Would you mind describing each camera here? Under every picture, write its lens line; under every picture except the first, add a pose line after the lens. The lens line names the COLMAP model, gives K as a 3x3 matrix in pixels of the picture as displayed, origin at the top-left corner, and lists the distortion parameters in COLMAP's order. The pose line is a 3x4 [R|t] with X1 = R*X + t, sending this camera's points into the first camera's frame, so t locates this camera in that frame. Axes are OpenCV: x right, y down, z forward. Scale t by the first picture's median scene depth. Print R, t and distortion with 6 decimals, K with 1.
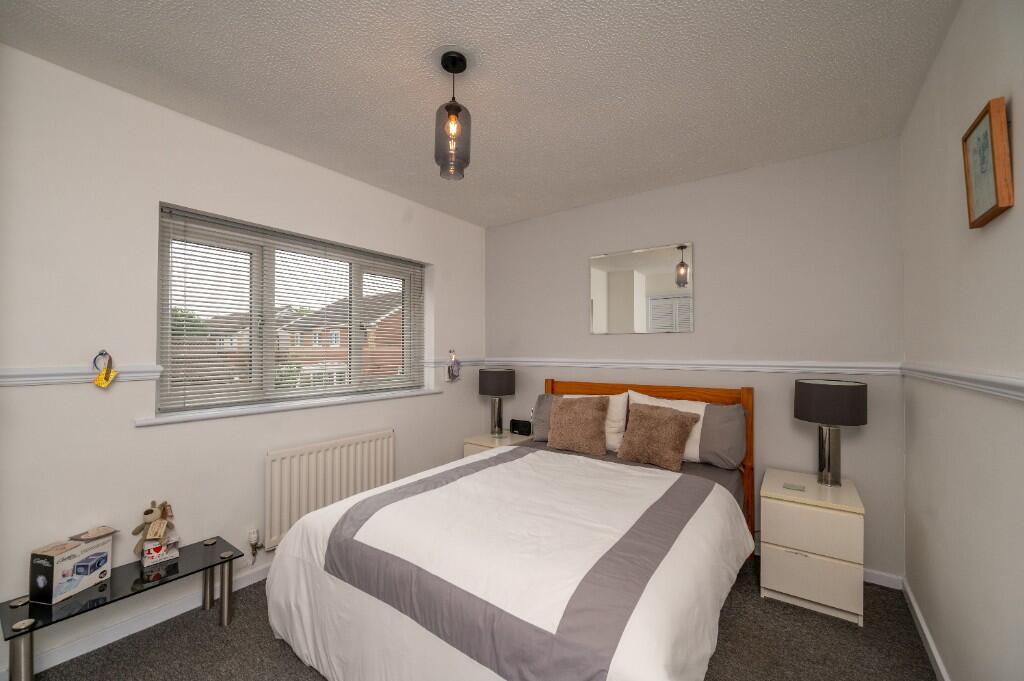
lens RADIAL K [[408.7, 0, 511.8], [0, 408.7, 344.2], [0, 0, 1]] dist [0.000763, -0.000183]
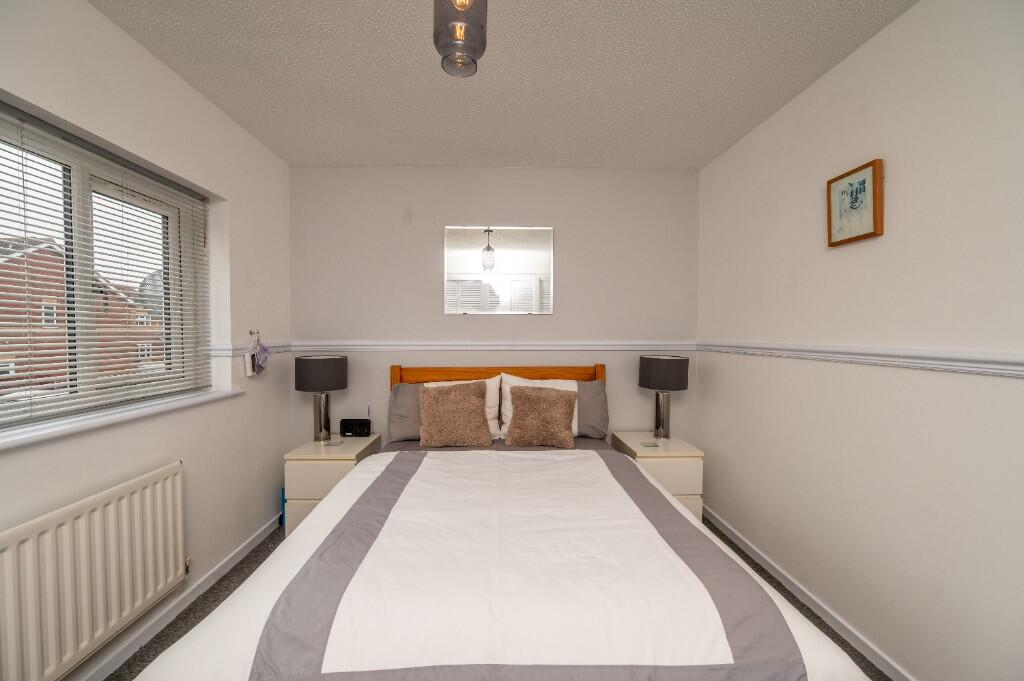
lens RADIAL K [[414.2, 0, 512.0], [0, 414.2, 340.5], [0, 0, 1]] dist [0.014856, 0.000073]
pose [[0.794432, -0.015081, 0.607166, -0.284015], [-0.009375, 0.999268, 0.037087, -0.000075], [-0.607281, -0.035155, 0.793709, 0.216010]]
